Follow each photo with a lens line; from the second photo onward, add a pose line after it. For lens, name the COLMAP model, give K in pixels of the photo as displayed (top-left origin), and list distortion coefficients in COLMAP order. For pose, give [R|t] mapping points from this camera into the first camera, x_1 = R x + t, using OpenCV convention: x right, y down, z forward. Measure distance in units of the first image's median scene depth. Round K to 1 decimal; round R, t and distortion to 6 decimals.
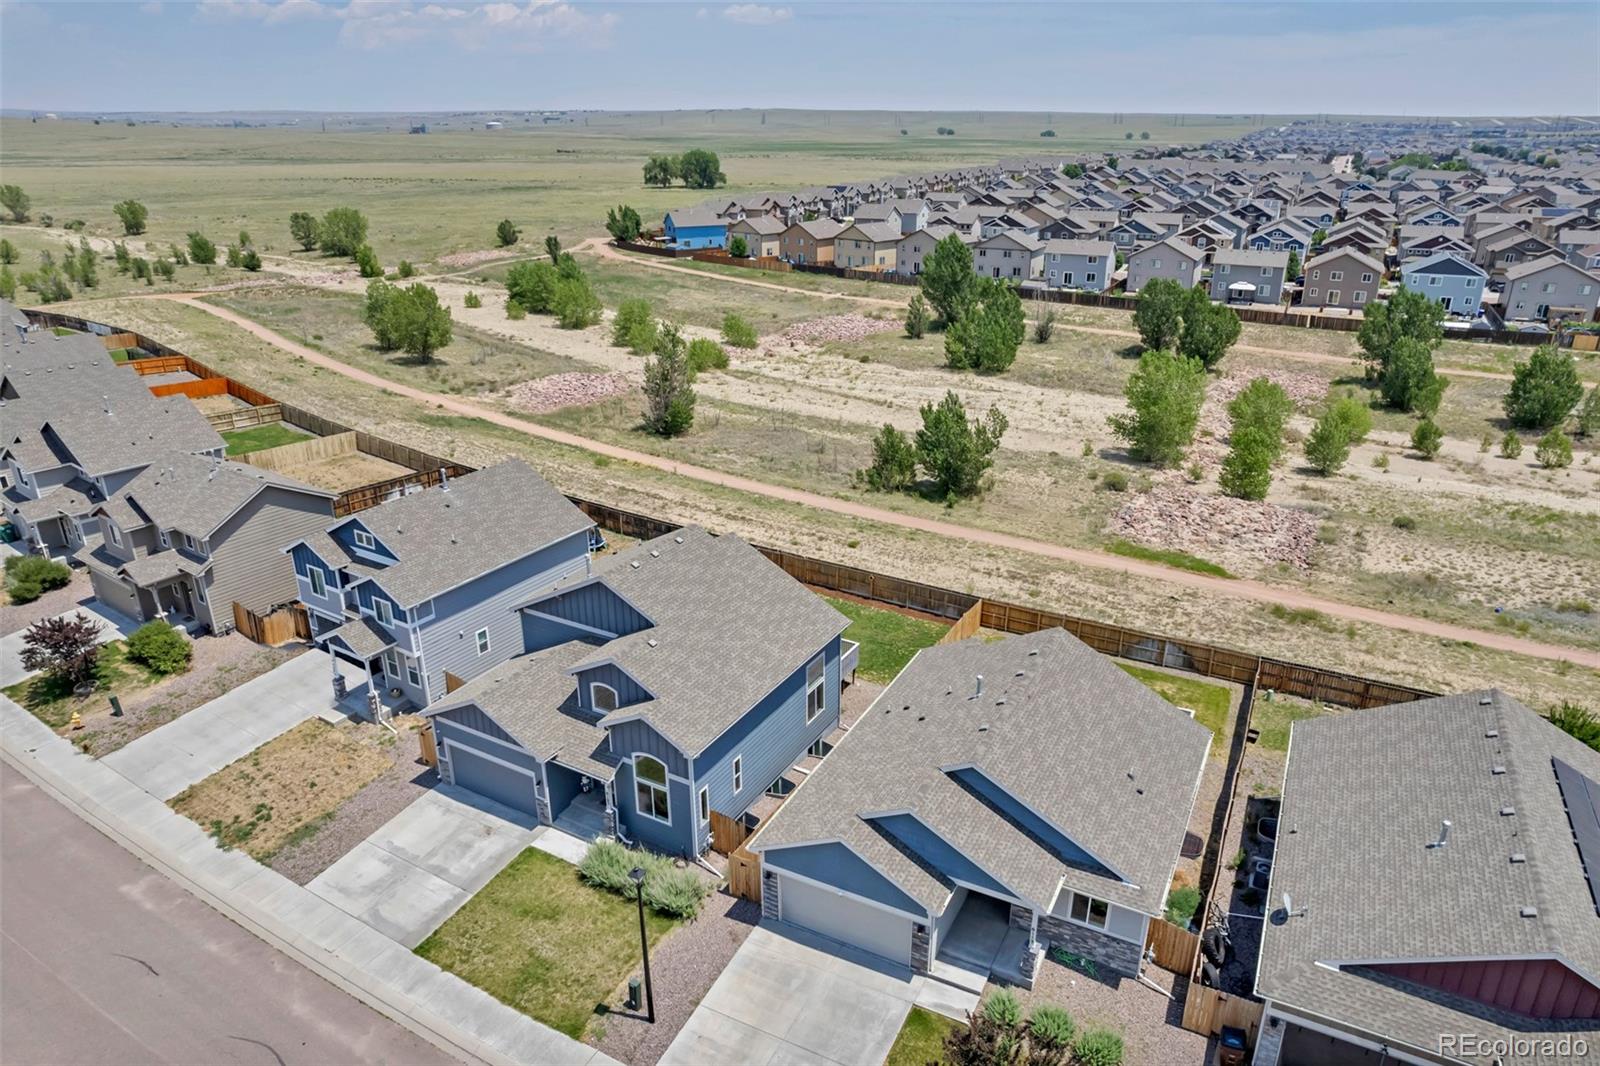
lens RADIAL K [[1047.2, 0, 799.5], [0, 1047.2, 526.8], [0, 0, 1]] dist [-0.064166, 0.059448]
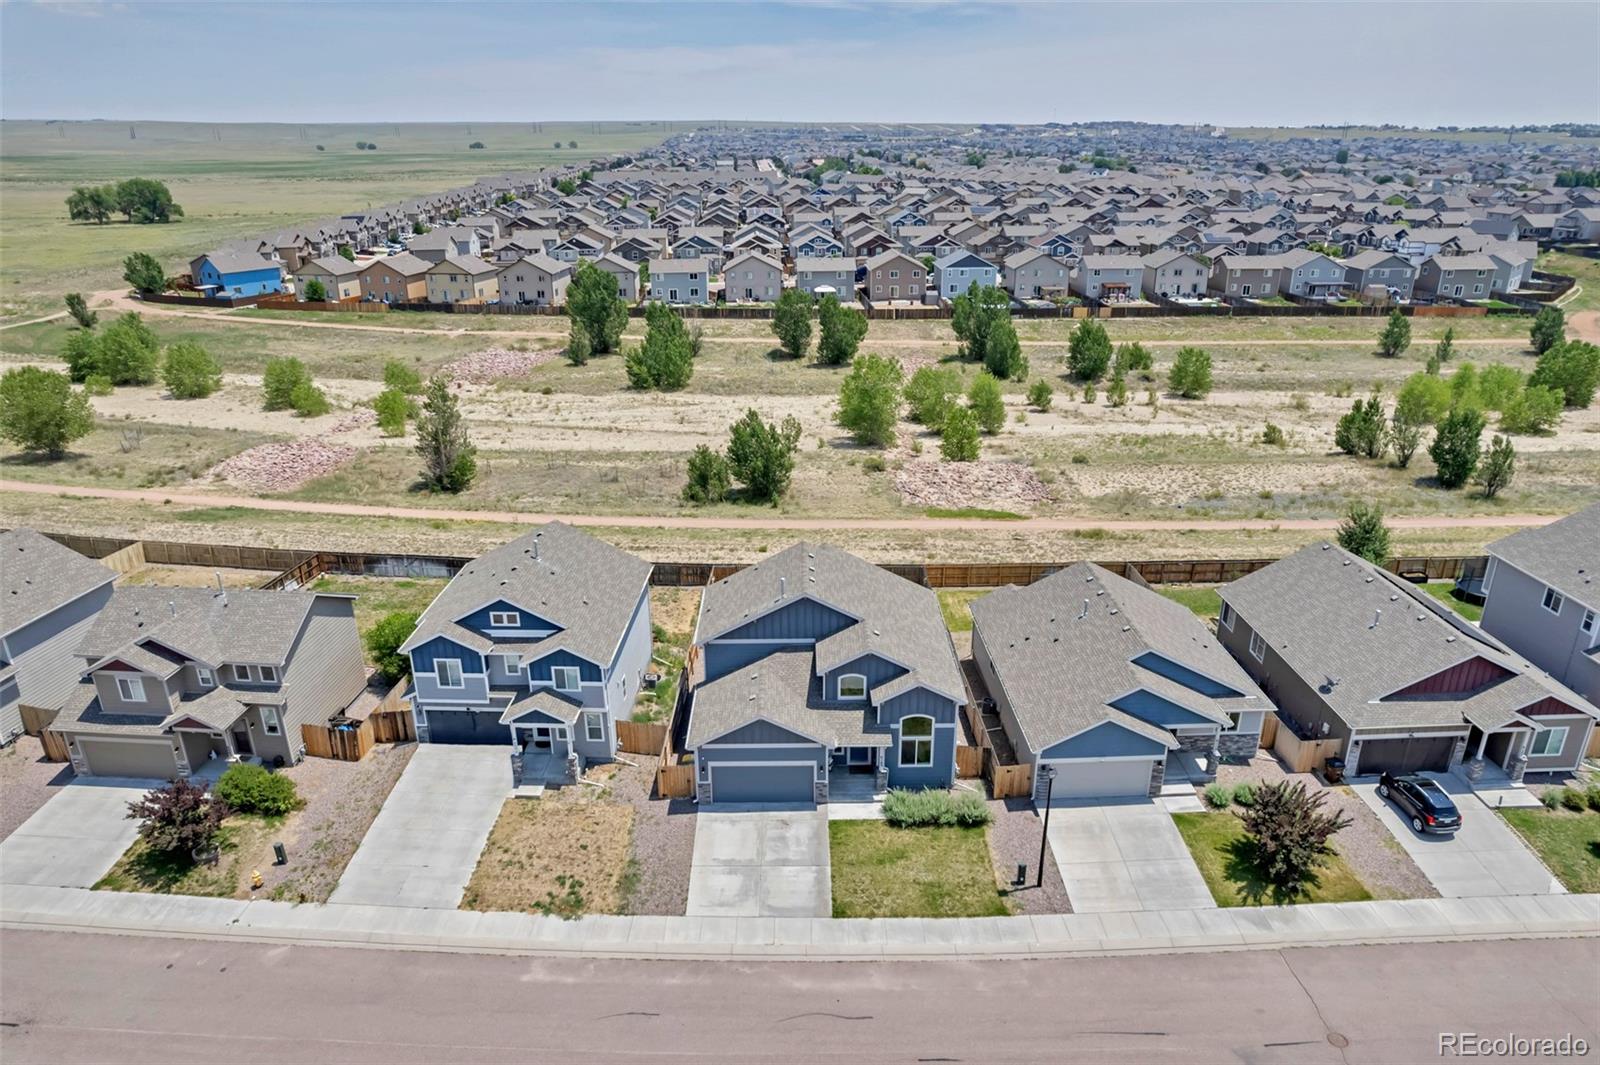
lens RADIAL K [[1047.2, 0, 809.5], [0, 1047.2, 526.9], [0, 0, 1]] dist [-0.064166, 0.059448]
pose [[0.862593, -0.182859, 0.471695, -0.244824], [0.186091, 0.981707, 0.040265, -0.024410], [-0.470429, 0.053046, 0.880842, -0.020968]]
